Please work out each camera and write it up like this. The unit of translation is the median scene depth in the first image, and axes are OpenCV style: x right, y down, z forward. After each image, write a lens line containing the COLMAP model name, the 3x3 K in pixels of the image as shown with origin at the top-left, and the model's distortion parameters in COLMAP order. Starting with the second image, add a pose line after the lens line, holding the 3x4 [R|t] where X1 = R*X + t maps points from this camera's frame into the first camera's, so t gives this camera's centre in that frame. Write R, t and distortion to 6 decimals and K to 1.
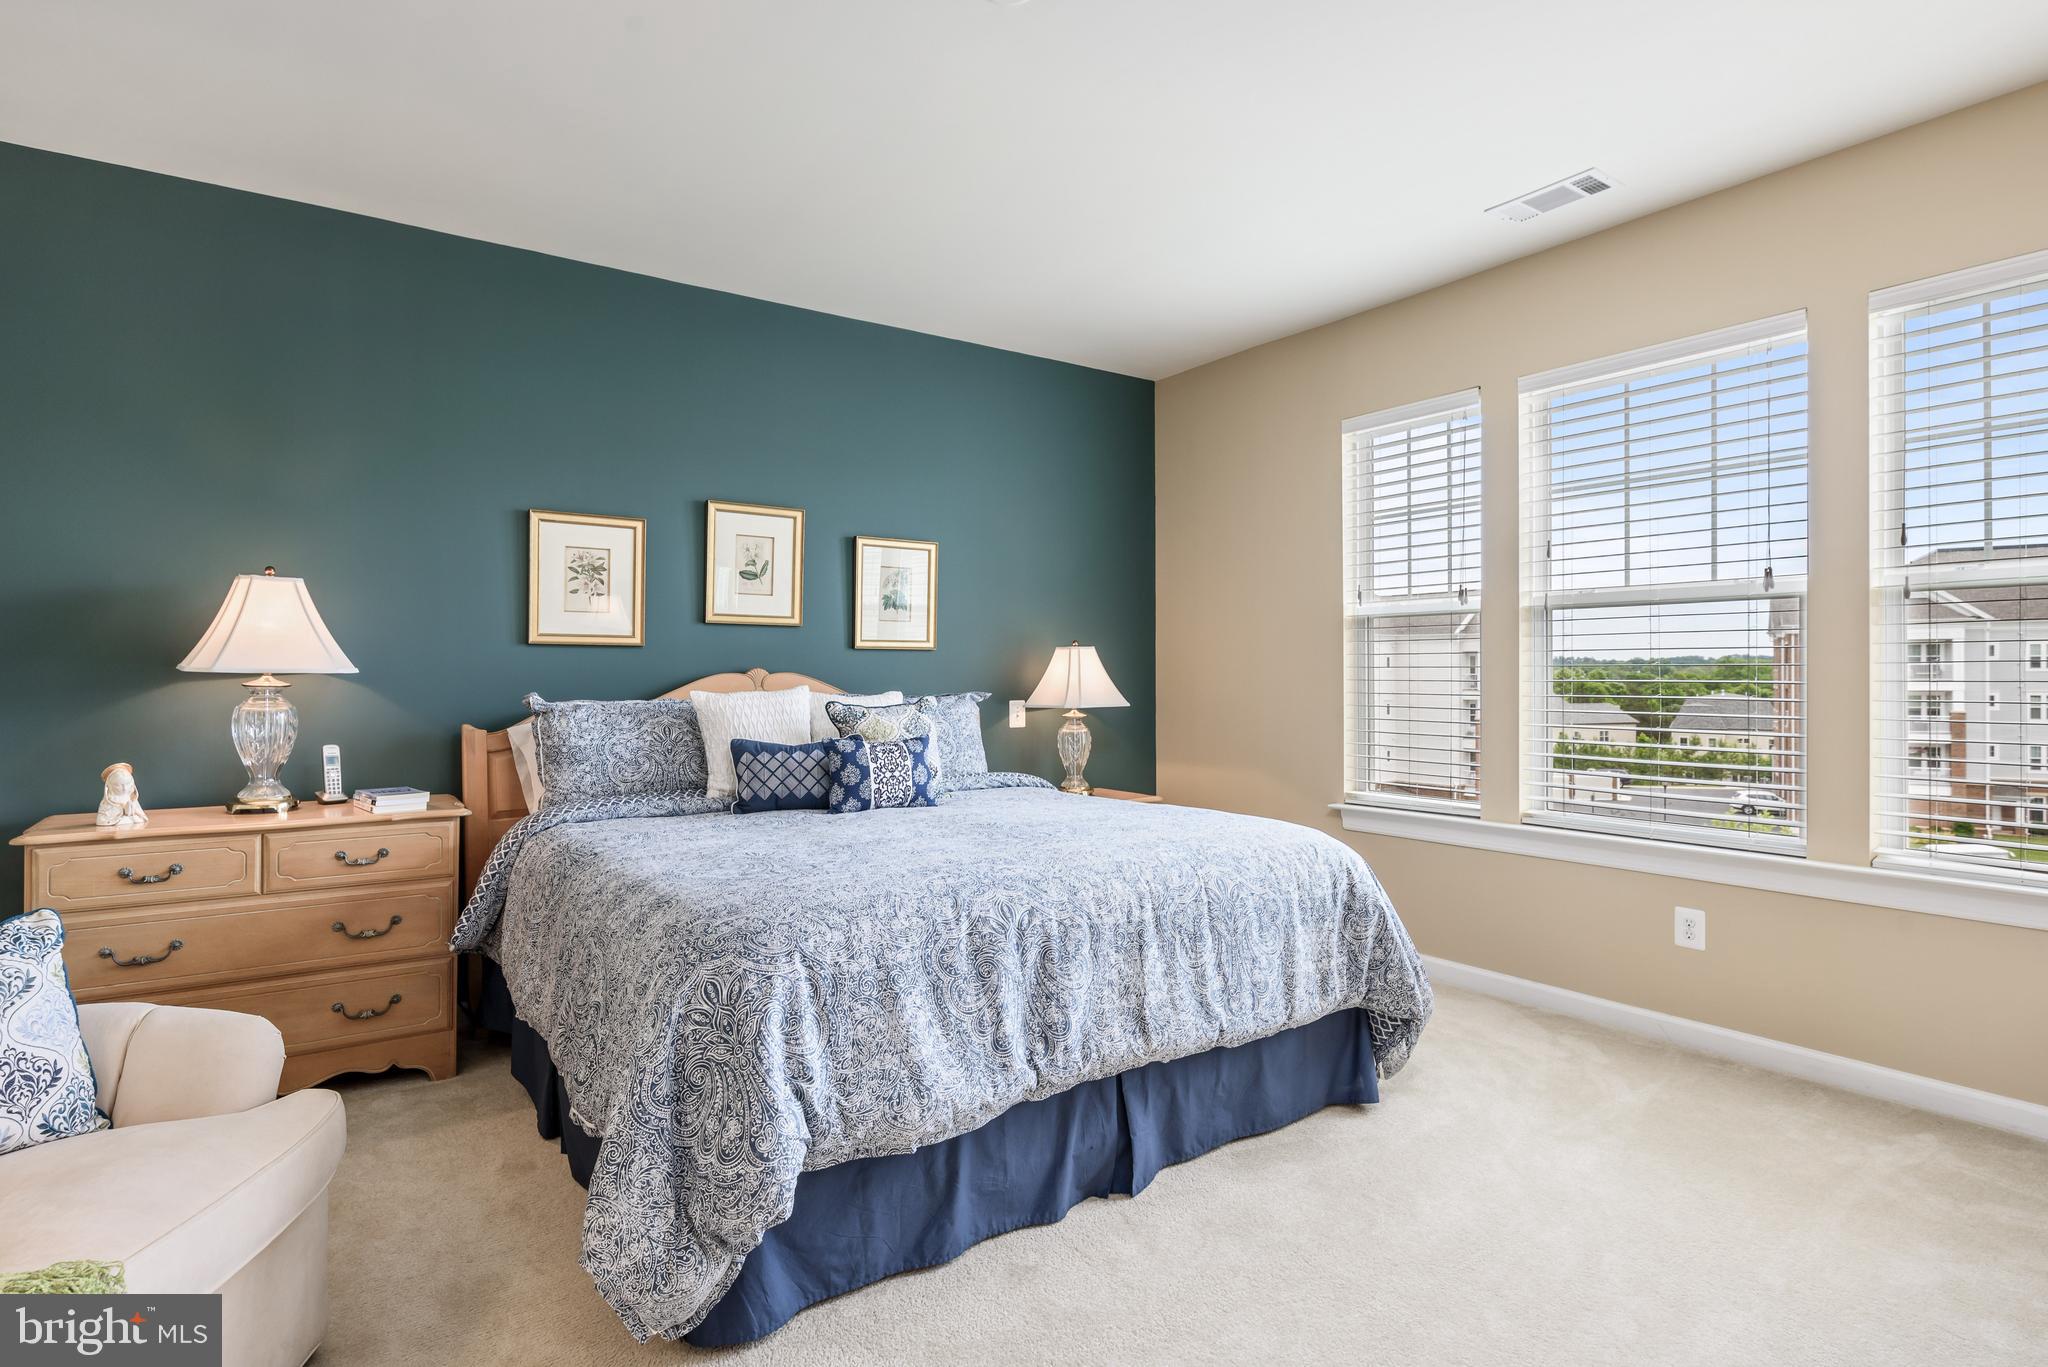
lens RADIAL K [[1068.8, 0, 1008.7], [0, 1068.8, 676.8], [0, 0, 1]] dist [-0.001618, -0.000708]
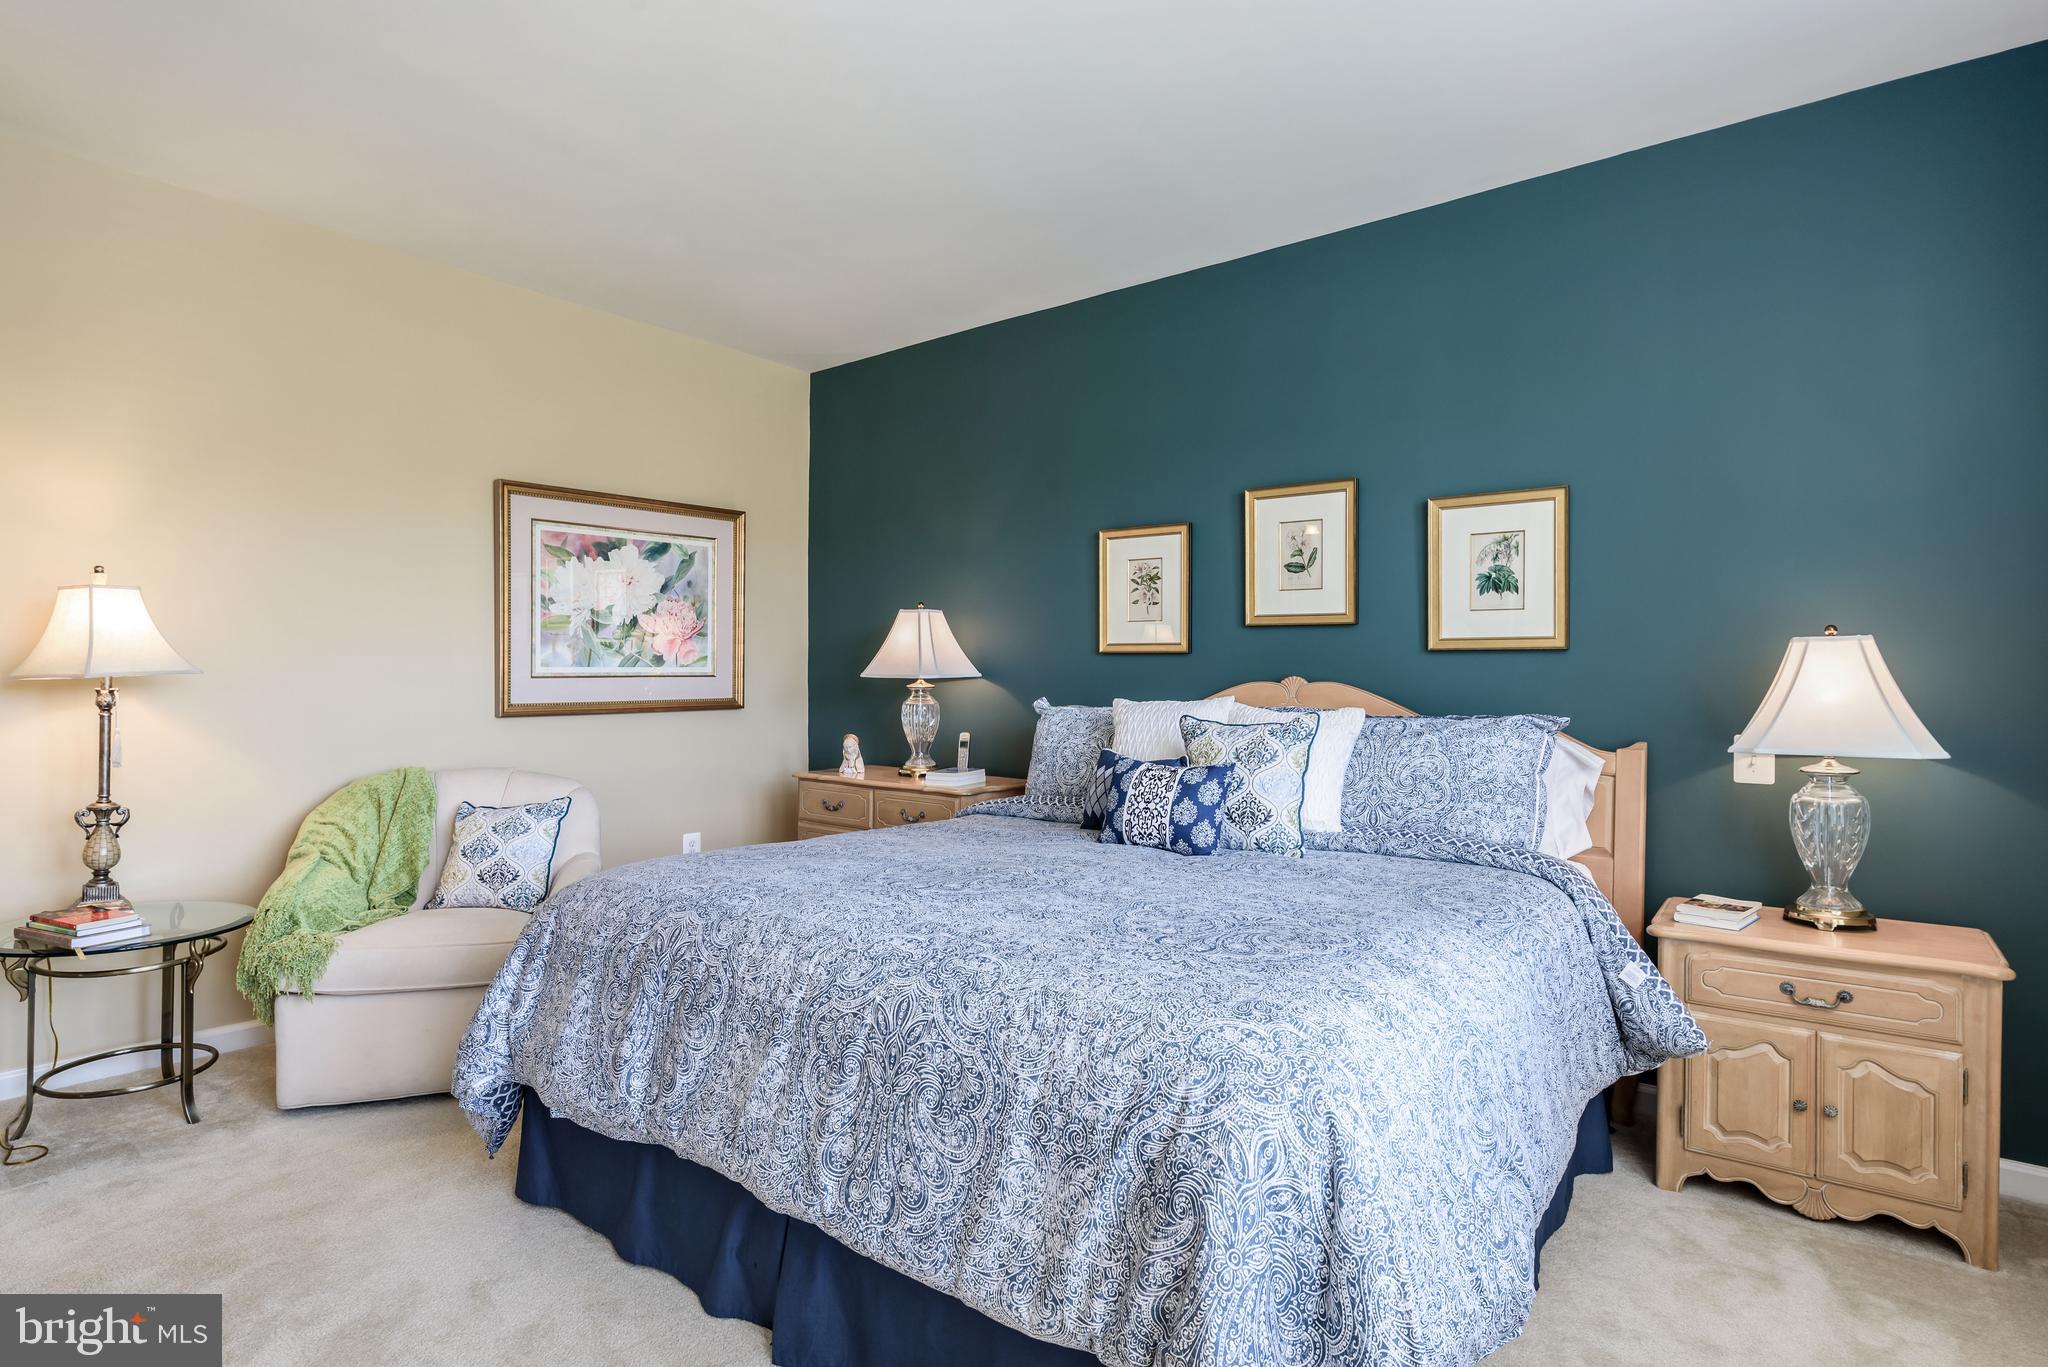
lens RADIAL K [[1068.8, 0, 1026.2], [0, 1068.8, 678.0], [0, 0, 1]] dist [-0.001618, -0.000708]
pose [[0.274875, 0.003553, -0.961473, 0.572297], [-0.012653, 0.999920, 0.000078, -0.004238], [0.961397, 0.012144, 0.274898, 0.610005]]
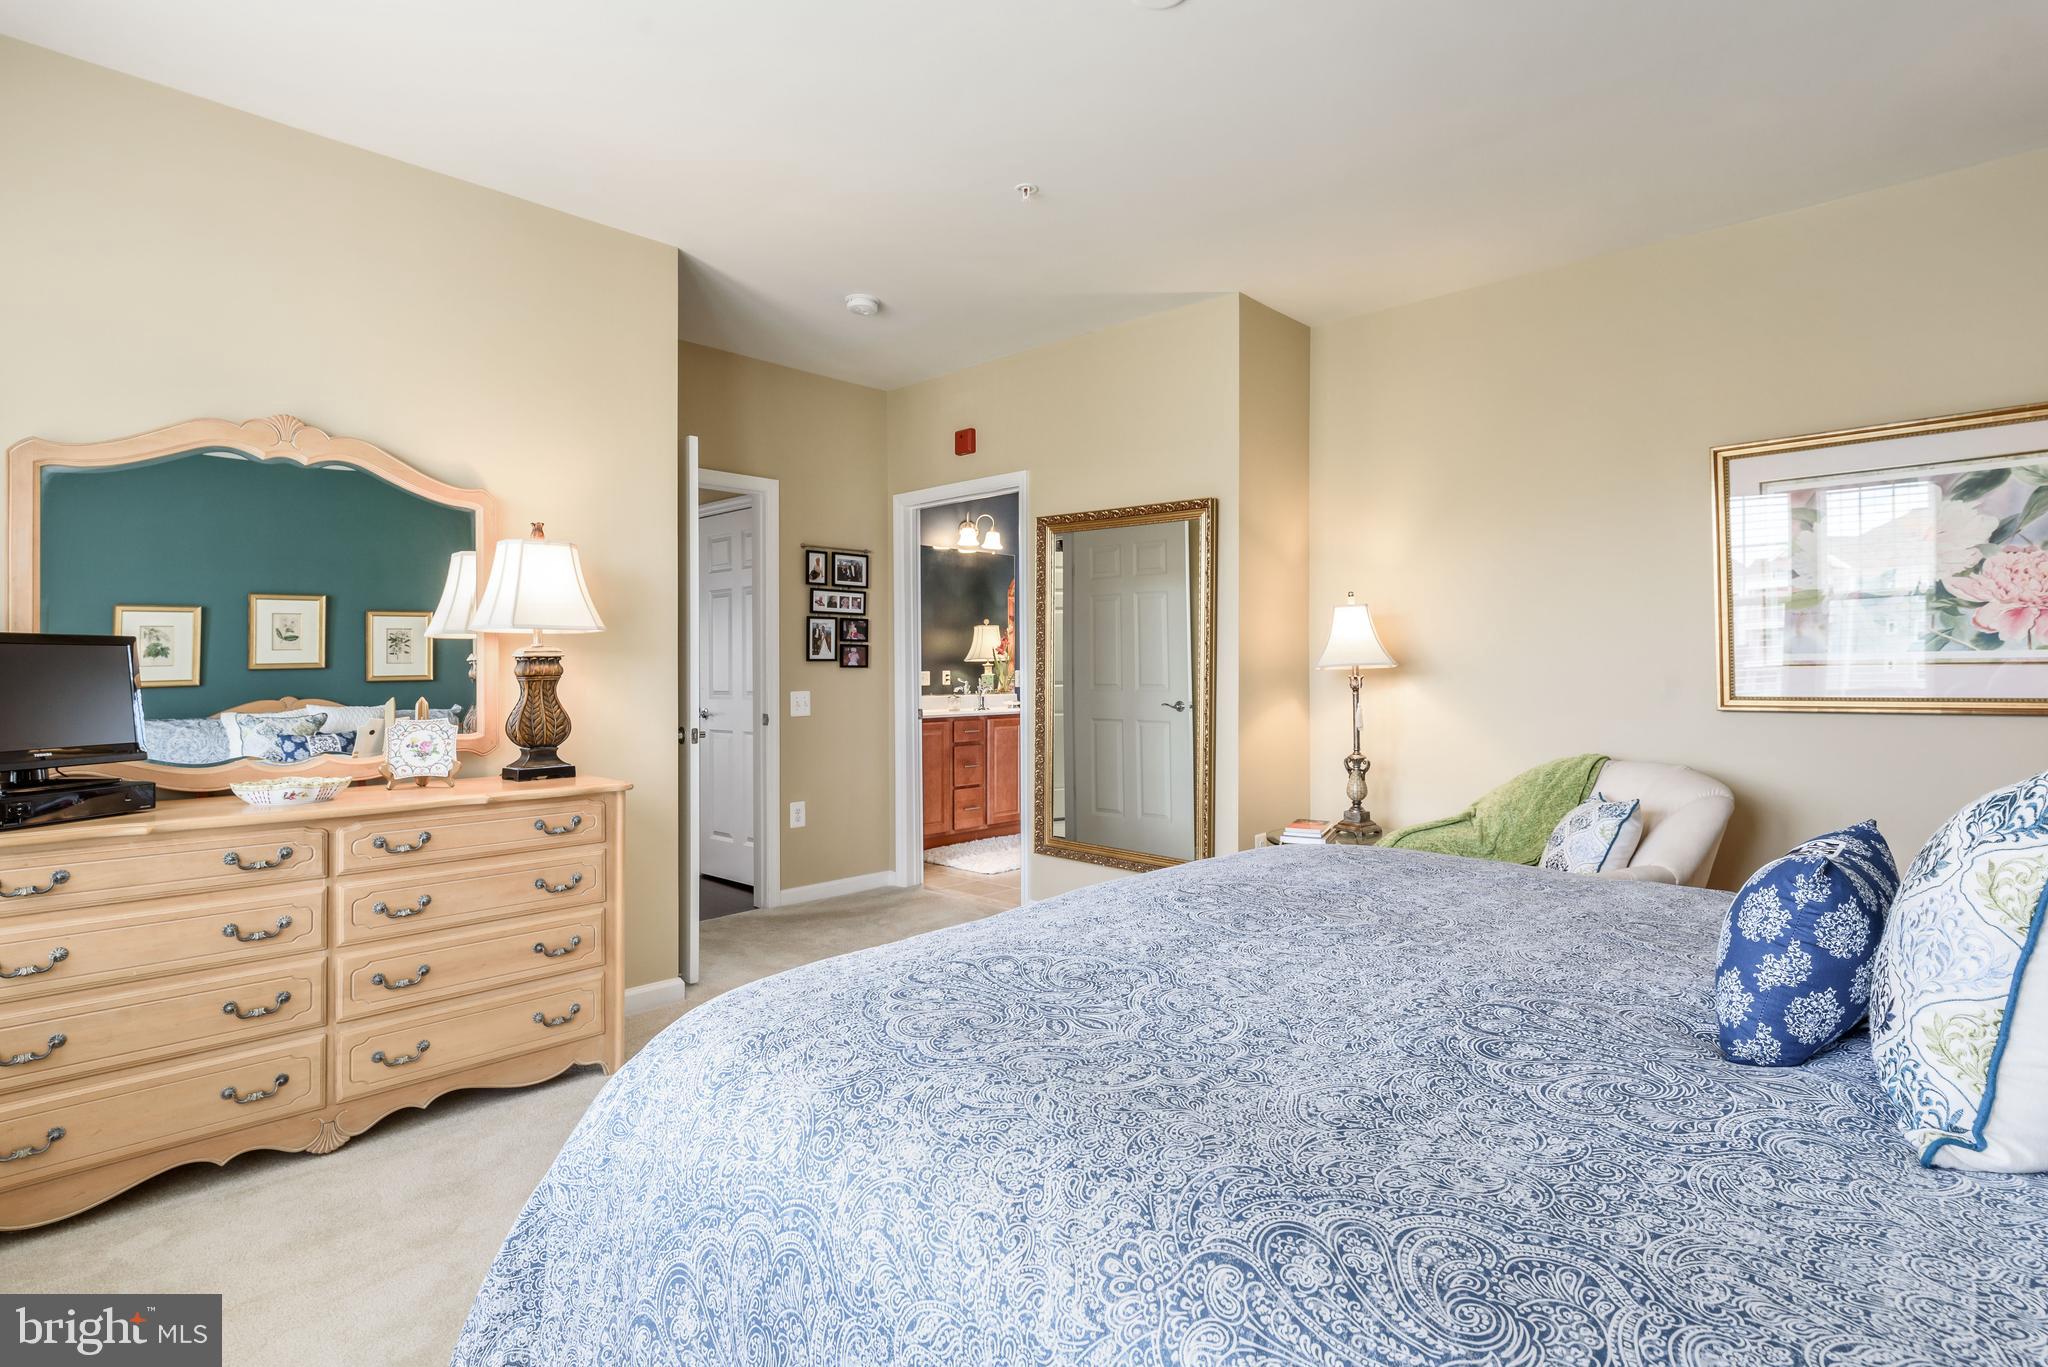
lens RADIAL K [[1068.8, 0, 1037.8], [0, 1068.8, 668.2], [0, 0, 1]] dist [-0.001618, -0.000708]
pose [[-0.978547, 0.011989, -0.205675, -1.232768], [0.008699, 0.999819, 0.016895, -0.069720], [0.205840, 0.014743, -0.978475, 3.513253]]
